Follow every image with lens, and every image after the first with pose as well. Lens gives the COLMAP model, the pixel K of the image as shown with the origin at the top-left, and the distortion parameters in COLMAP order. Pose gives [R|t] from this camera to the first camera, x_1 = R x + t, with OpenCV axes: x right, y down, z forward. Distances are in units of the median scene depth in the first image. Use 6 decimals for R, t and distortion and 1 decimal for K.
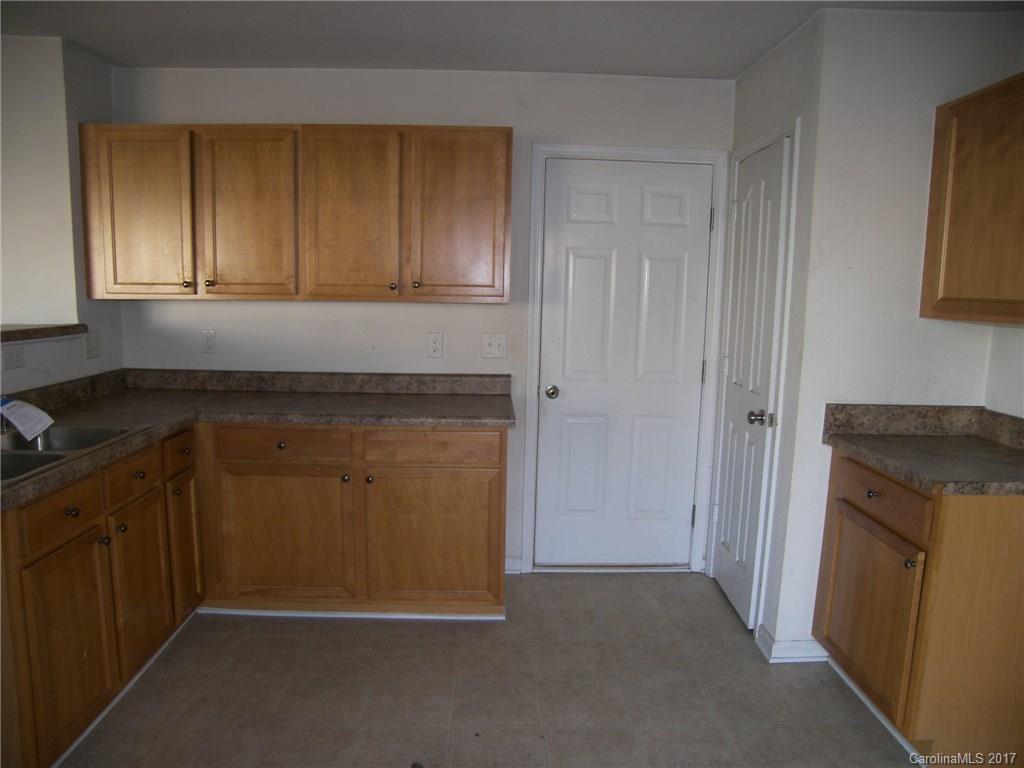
lens RADIAL K [[719.4, 0, 514.0], [0, 719.4, 393.1], [0, 0, 1]] dist [-0.122482, 0.068925]
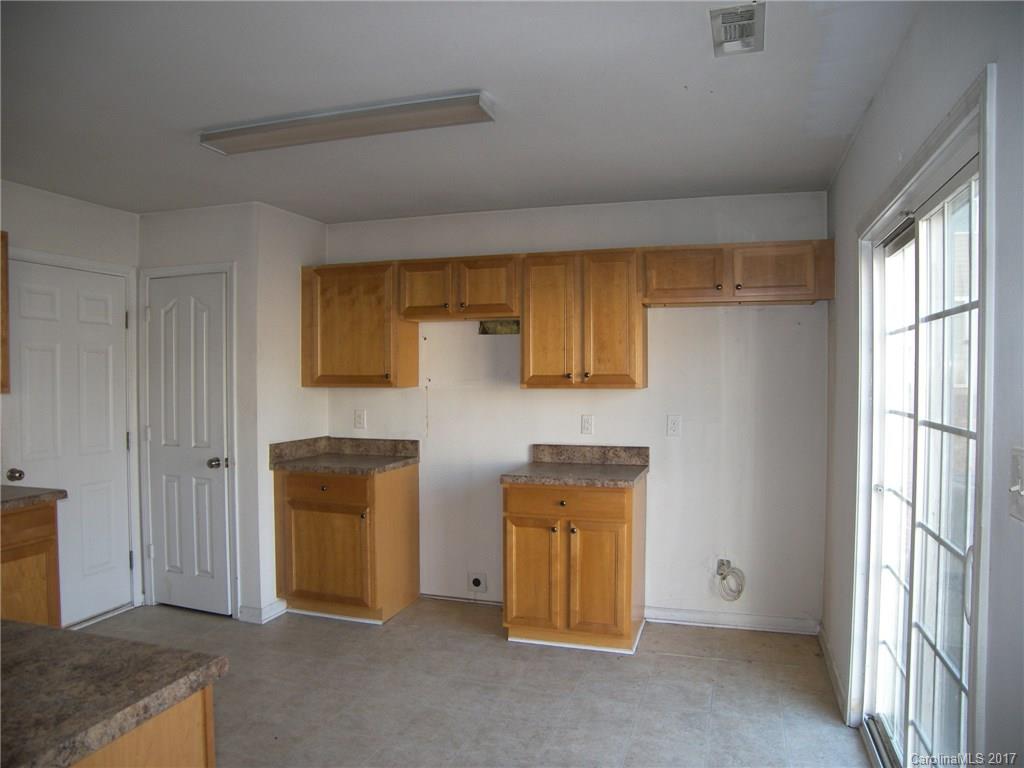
lens RADIAL K [[719.4, 0, 514.0], [0, 719.4, 393.1], [0, 0, 1]] dist [-0.122482, 0.068925]
pose [[0.328800, -0.045875, 0.943285, -0.868796], [0.146828, 0.989157, -0.003074, -0.013129], [-0.932916, 0.139511, 0.331970, -0.055066]]
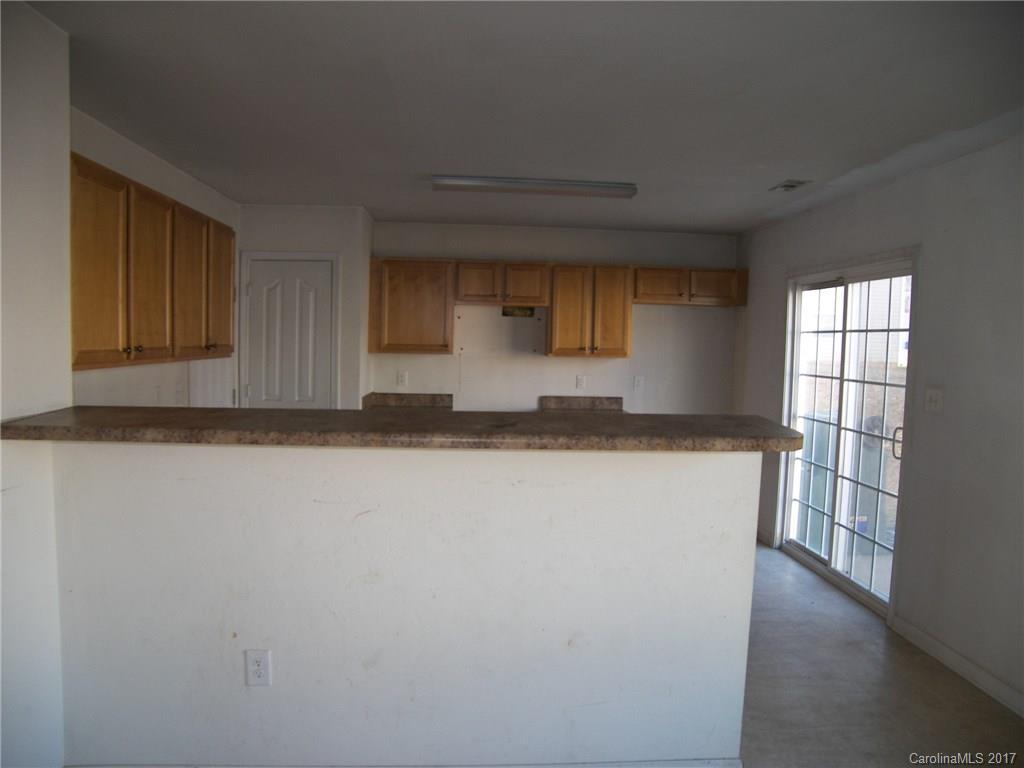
lens RADIAL K [[719.4, 0, 514.0], [0, 719.4, 393.1], [0, 0, 1]] dist [-0.122482, 0.068925]
pose [[-0.050634, -0.095053, 0.994184, -1.615492], [0.123141, 0.987271, 0.100664, -0.151203], [-0.991097, 0.127522, -0.038285, 0.646609]]
